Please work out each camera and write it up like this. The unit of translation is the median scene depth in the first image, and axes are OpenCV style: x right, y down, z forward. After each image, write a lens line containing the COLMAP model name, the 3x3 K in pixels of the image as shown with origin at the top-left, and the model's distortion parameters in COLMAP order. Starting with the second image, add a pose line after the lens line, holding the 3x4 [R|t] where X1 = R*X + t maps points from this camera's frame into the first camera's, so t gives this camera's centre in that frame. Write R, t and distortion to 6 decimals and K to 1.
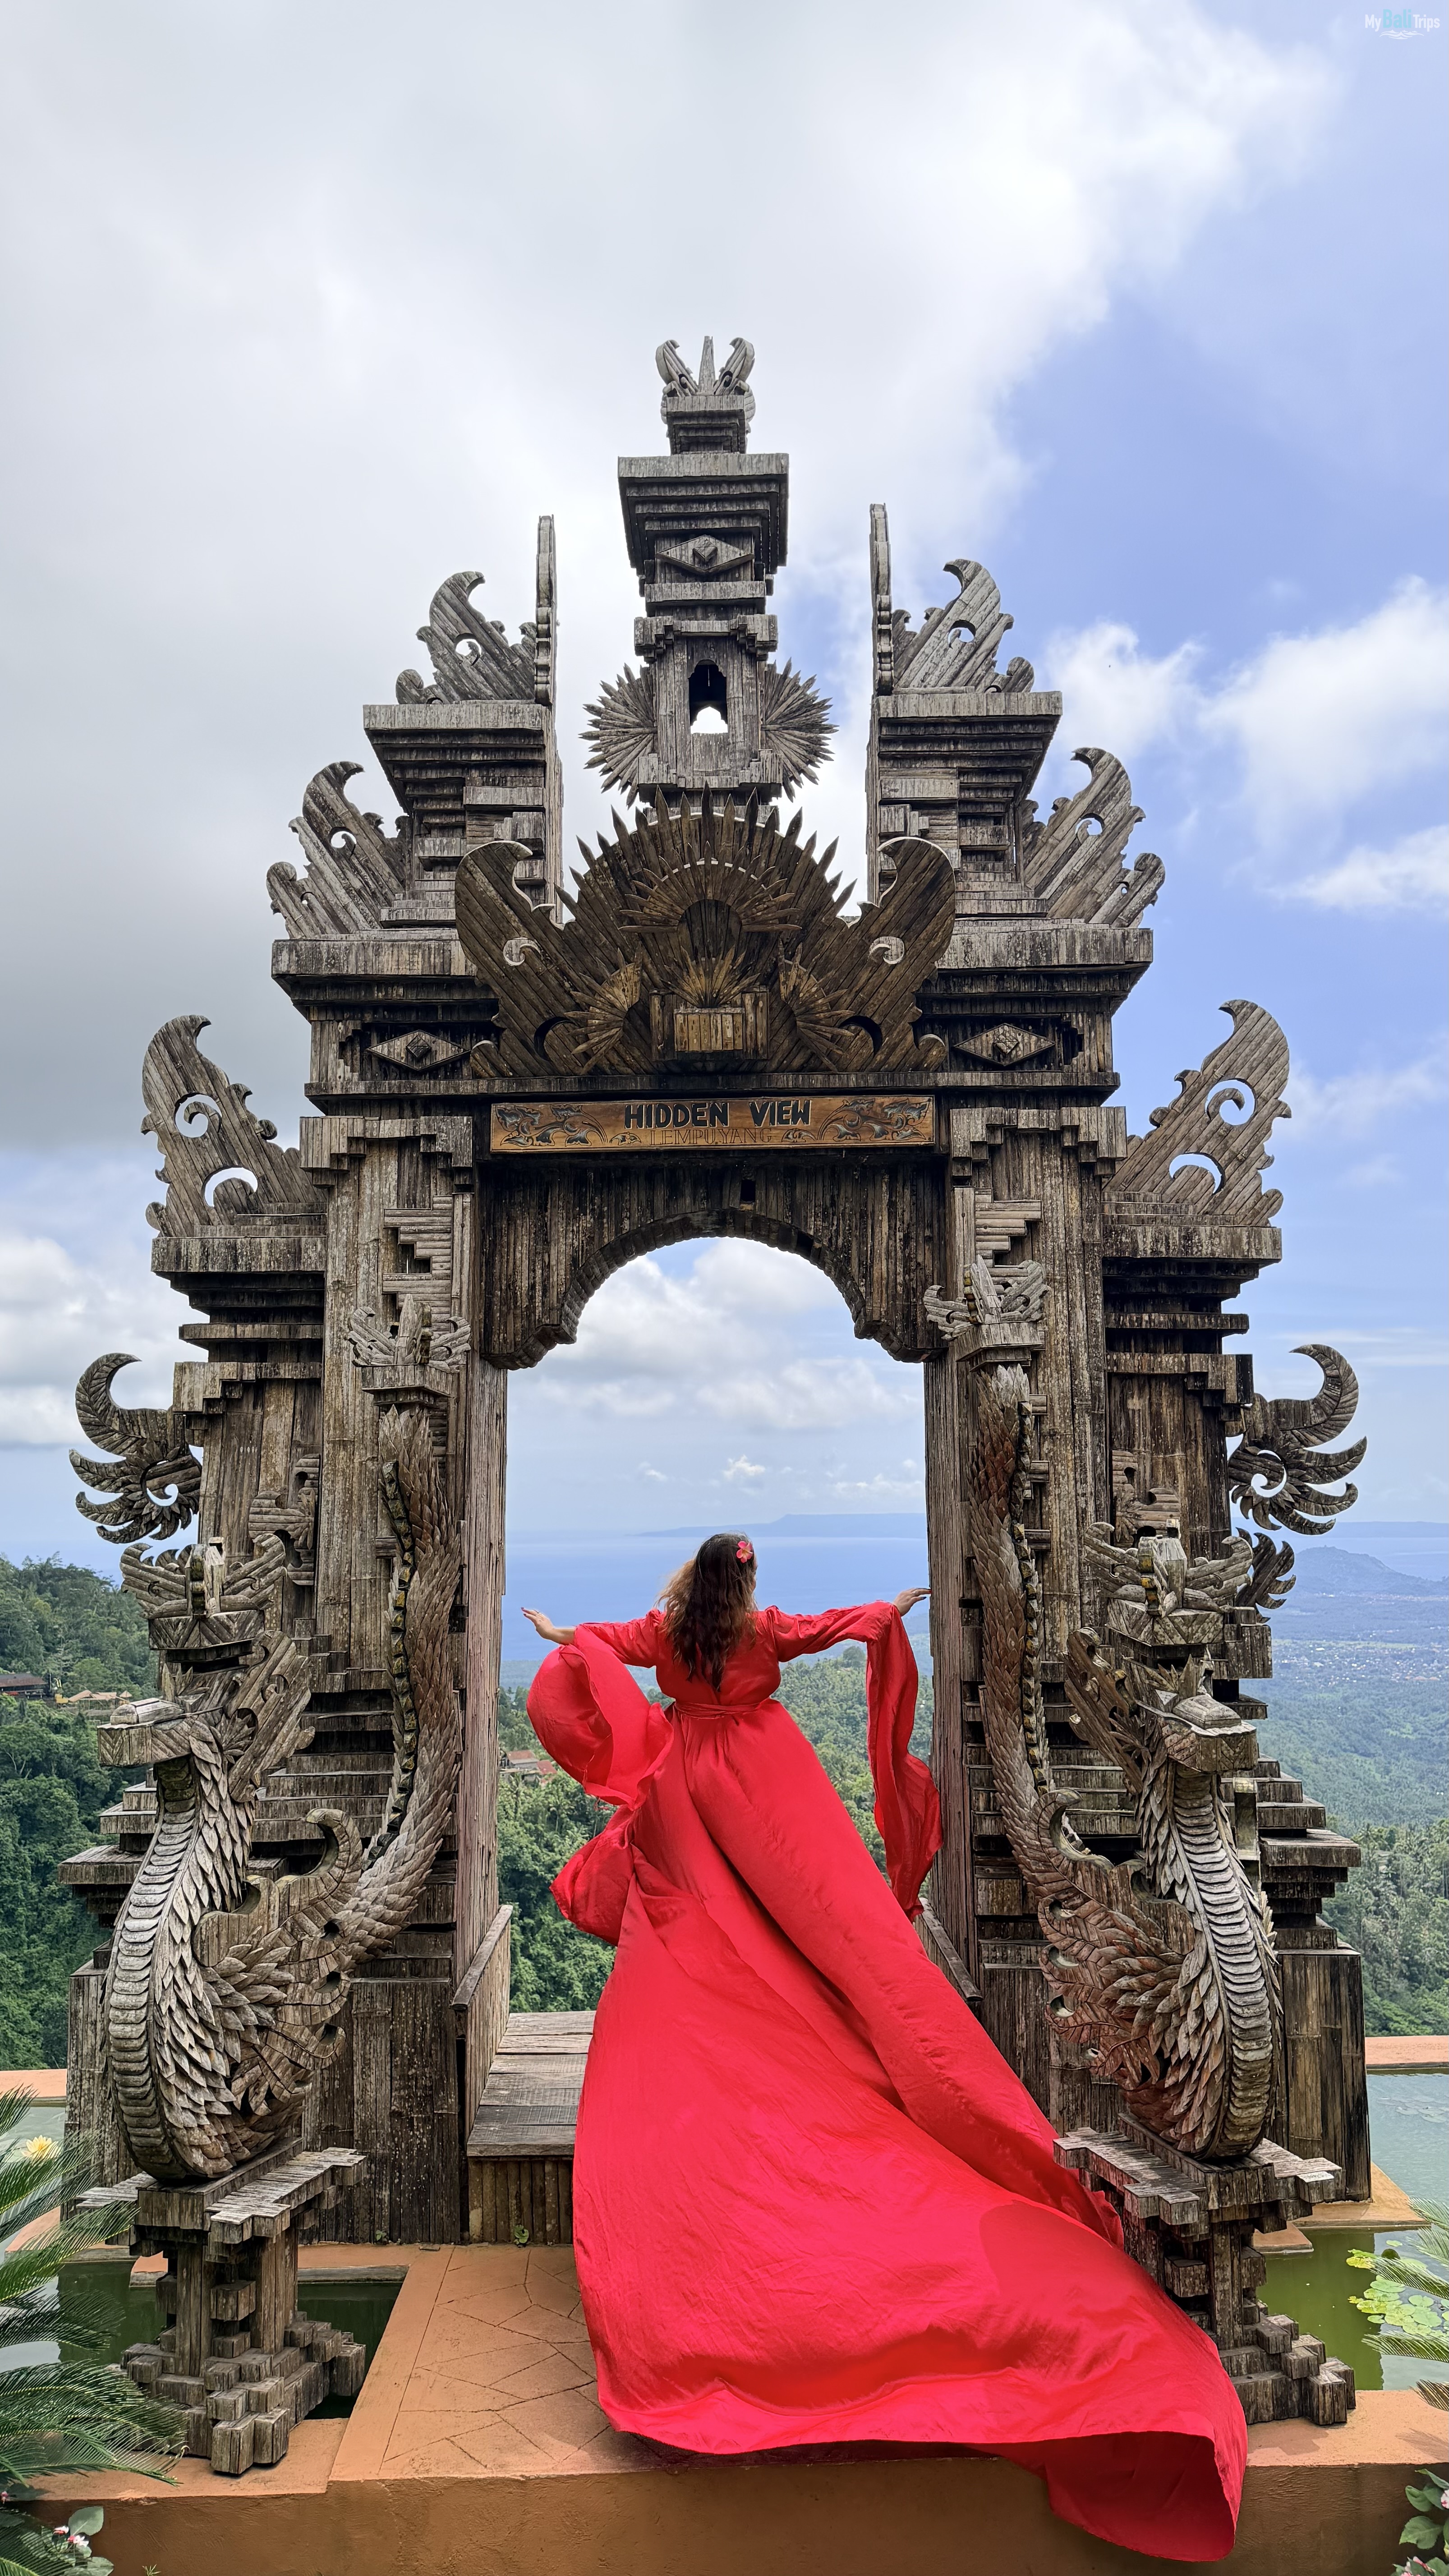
lens RADIAL K [[1771.9, 0, 736.0], [0, 1771.9, 1273.1], [0, 0, 1]] dist [0.050106, -0.034373]
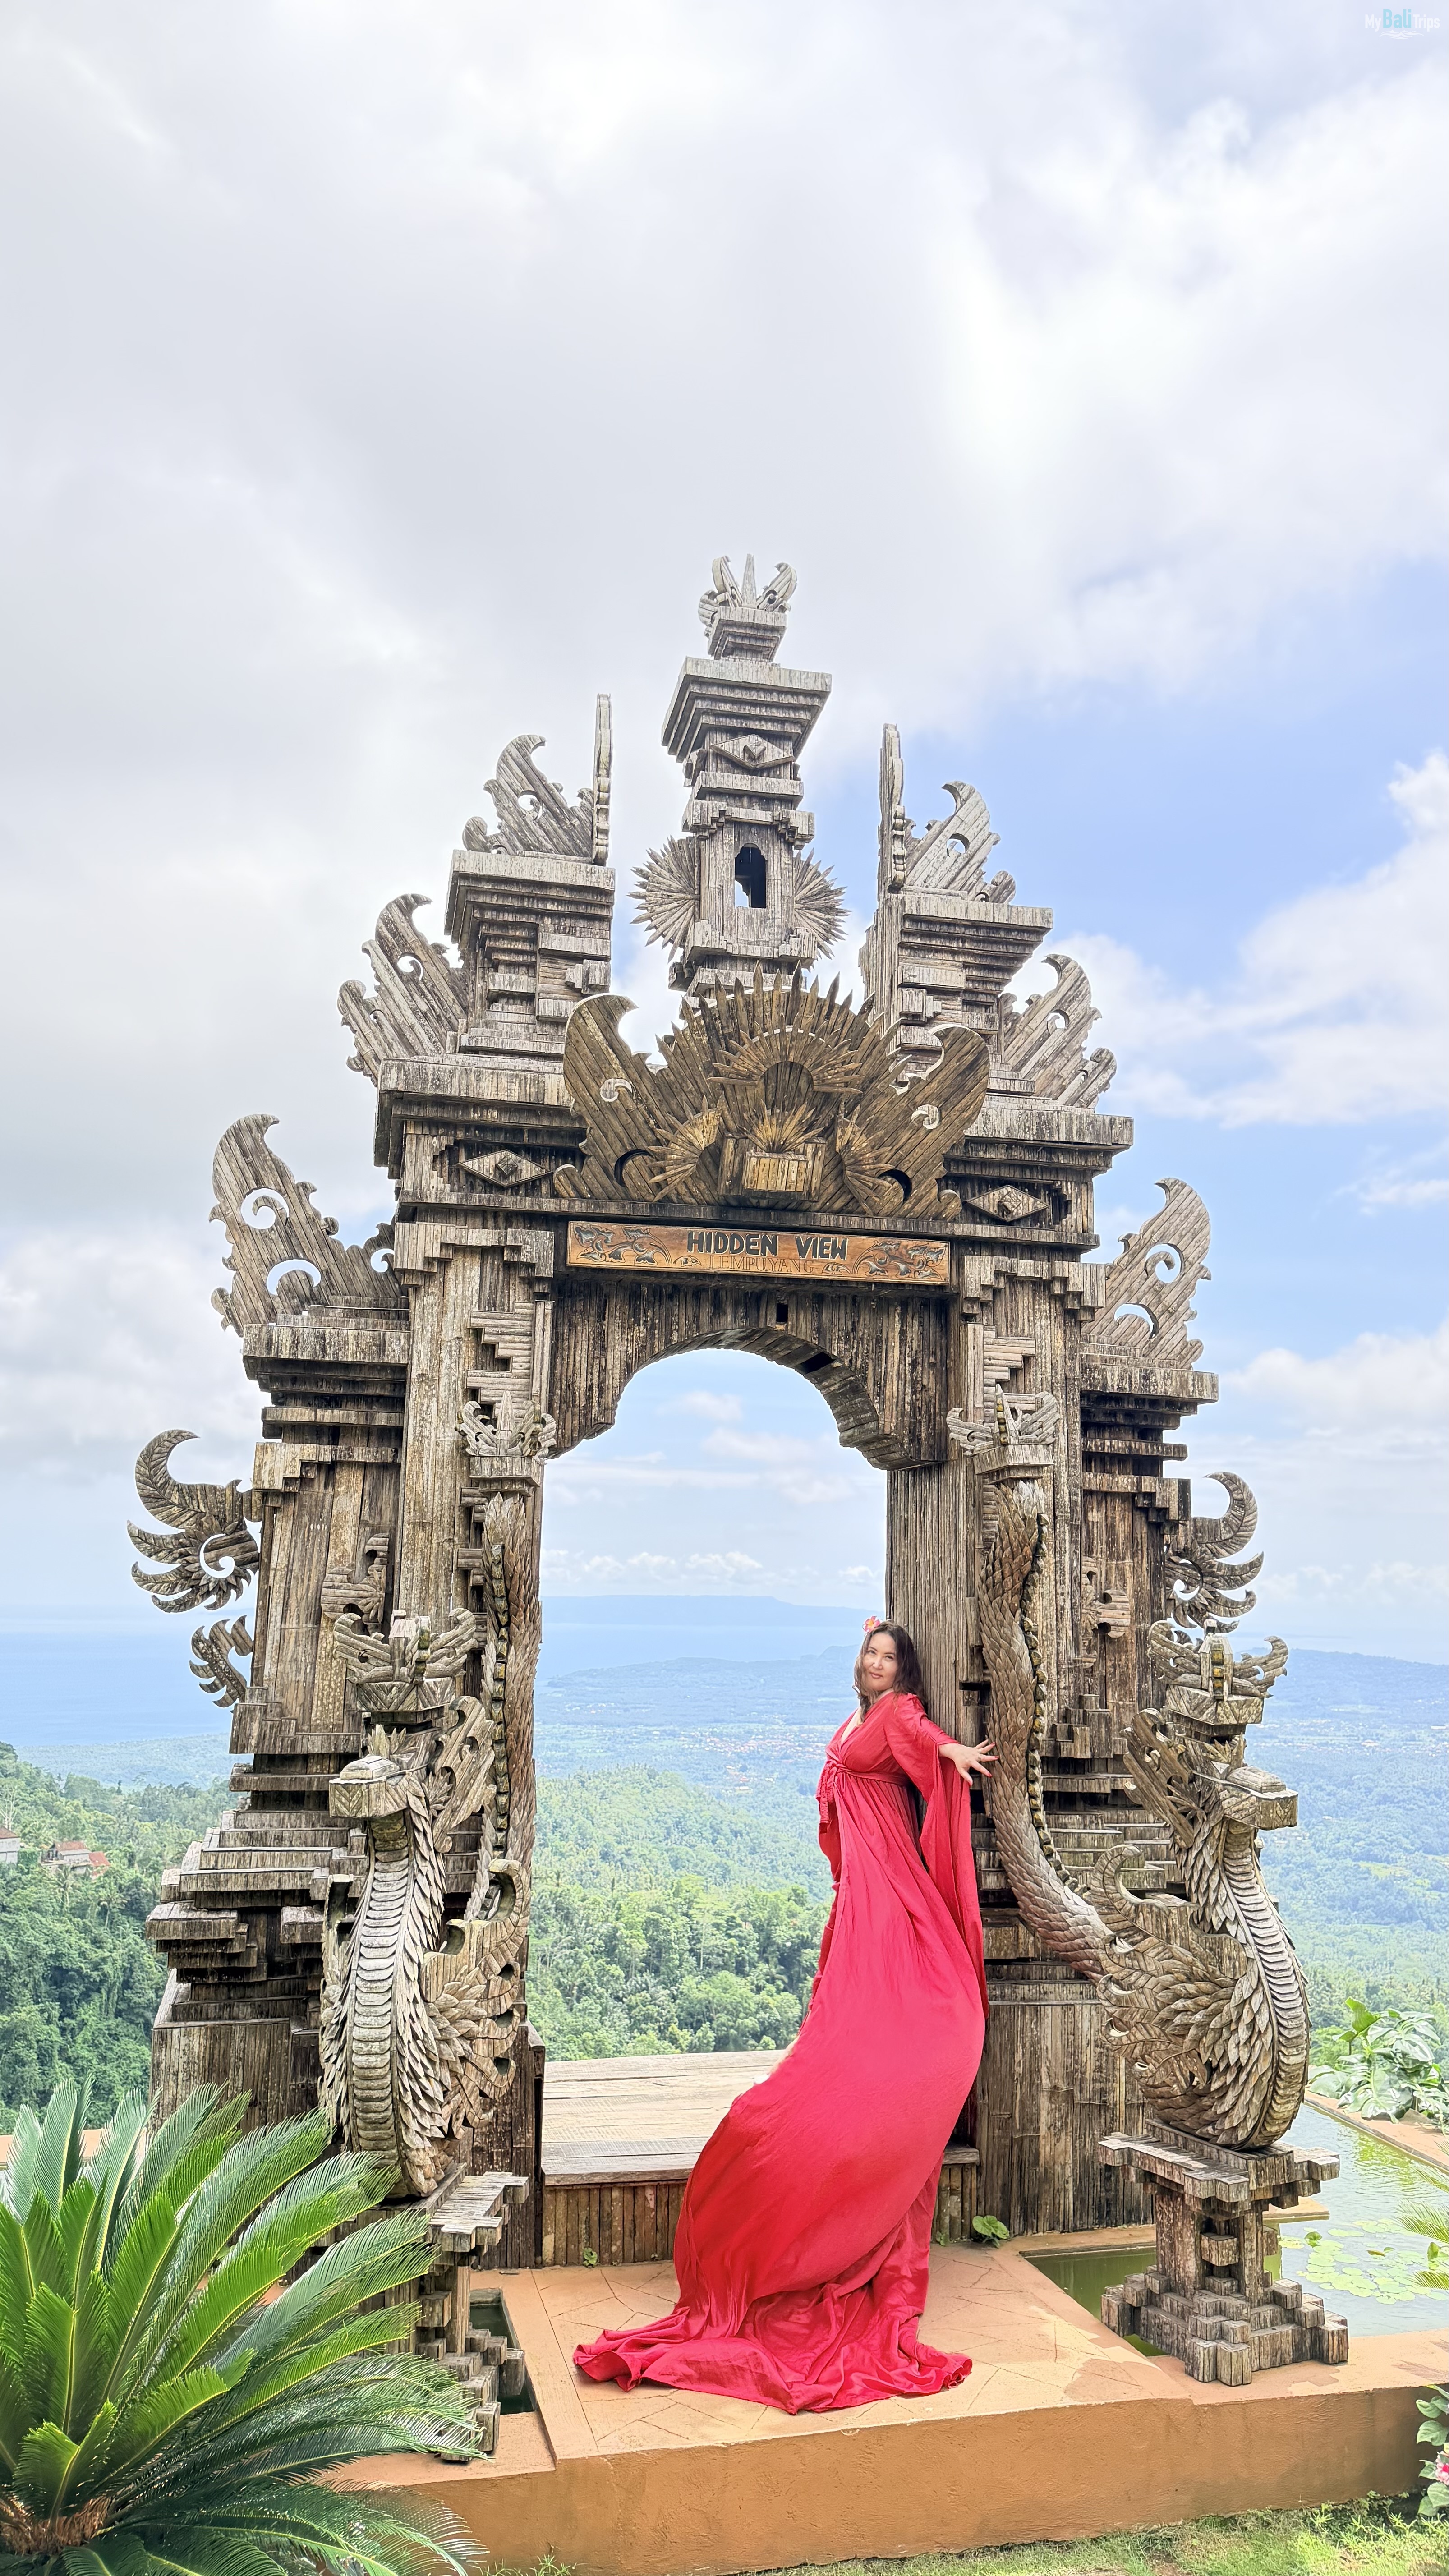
lens RADIAL K [[1771.9, 0, 719.6], [0, 1771.9, 1274.9], [0, 0, 1]] dist [0.050106, -0.034373]
pose [[0.975441, 0.067656, 0.209611, -0.274720], [-0.058325, 0.997025, -0.050391, -0.011948], [-0.212397, 0.036928, 0.976485, -0.099290]]
